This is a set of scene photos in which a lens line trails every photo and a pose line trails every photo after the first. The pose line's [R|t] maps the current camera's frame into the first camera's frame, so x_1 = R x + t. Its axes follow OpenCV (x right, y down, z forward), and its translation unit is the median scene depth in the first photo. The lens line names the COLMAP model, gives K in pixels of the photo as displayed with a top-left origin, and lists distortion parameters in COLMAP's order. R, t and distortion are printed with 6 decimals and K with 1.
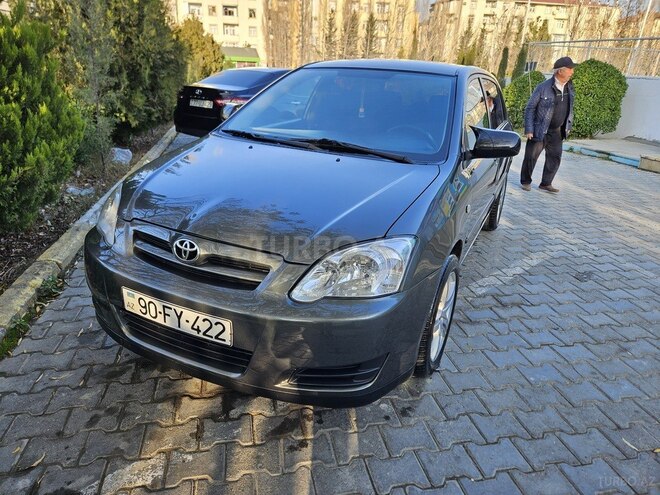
lens RADIAL K [[440.0, 0, 325.8], [0, 440.0, 247.2], [0, 0, 1]] dist [0.074956, -0.062557]
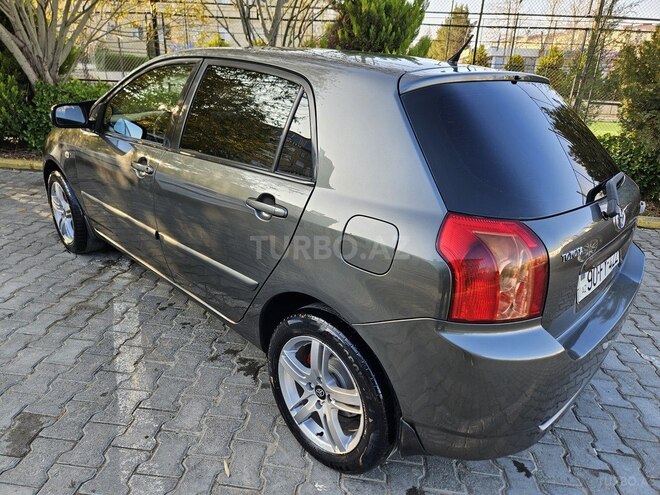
lens RADIAL K [[440.0, 0, 327.5], [0, 440.0, 244.5], [0, 0, 1]] dist [0.074956, -0.062557]
pose [[-0.297892, 0.288037, -0.910107, 1.032463], [-0.419766, 0.816745, 0.395885, -0.535402], [0.857354, 0.499963, -0.122394, 1.473750]]
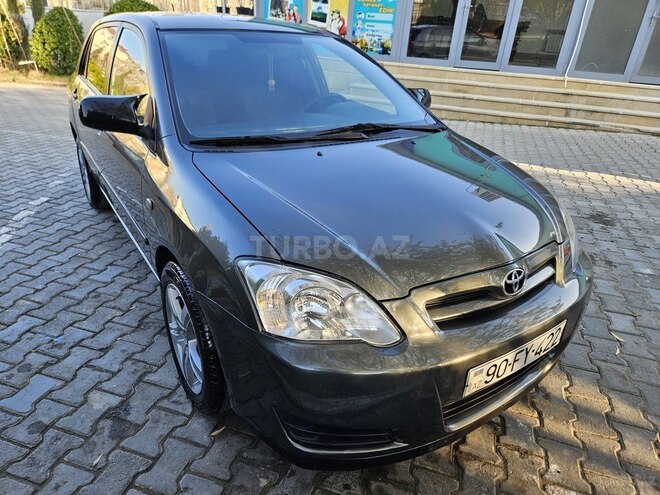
lens RADIAL K [[440.0, 0, 328.0], [0, 440.0, 252.4], [0, 0, 1]] dist [0.074956, -0.062557]
pose [[0.502848, -0.409417, 0.761263, -0.638606], [0.301192, 0.908506, 0.289656, -0.227908], [-0.810202, 0.083634, 0.580153, 0.449899]]
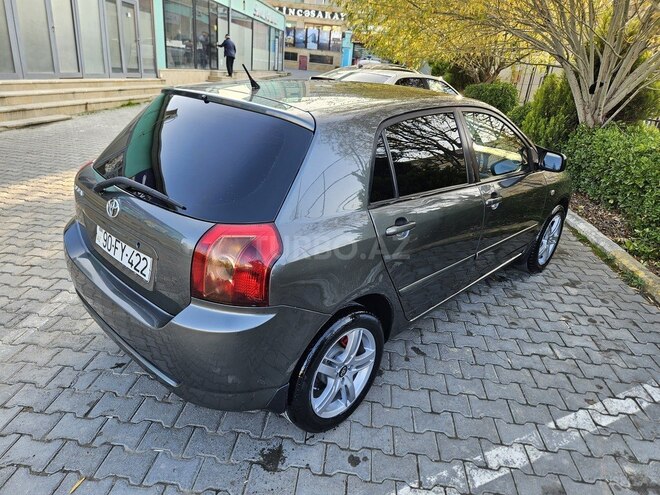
lens RADIAL K [[440.0, 0, 330.2], [0, 440.0, 252.8], [0, 0, 1]] dist [0.074956, -0.062557]
pose [[-0.948239, -0.225400, 0.223690, -0.021200], [-0.001212, 0.706973, 0.707239, -0.901871], [-0.317555, 0.670361, -0.670653, 2.065861]]
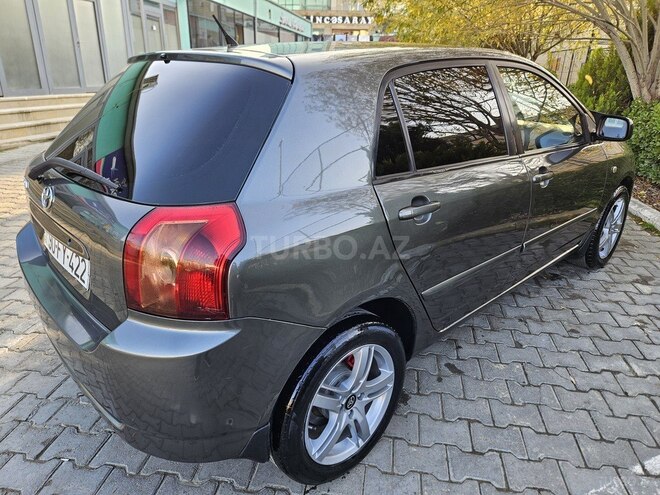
lens RADIAL K [[440.0, 0, 331.0], [0, 440.0, 249.1], [0, 0, 1]] dist [0.074956, -0.062557]
pose [[-0.933970, -0.187726, 0.304072, -0.032036], [0.079000, 0.721384, 0.688015, -0.775545], [-0.348511, 0.666606, -0.658920, 1.953348]]
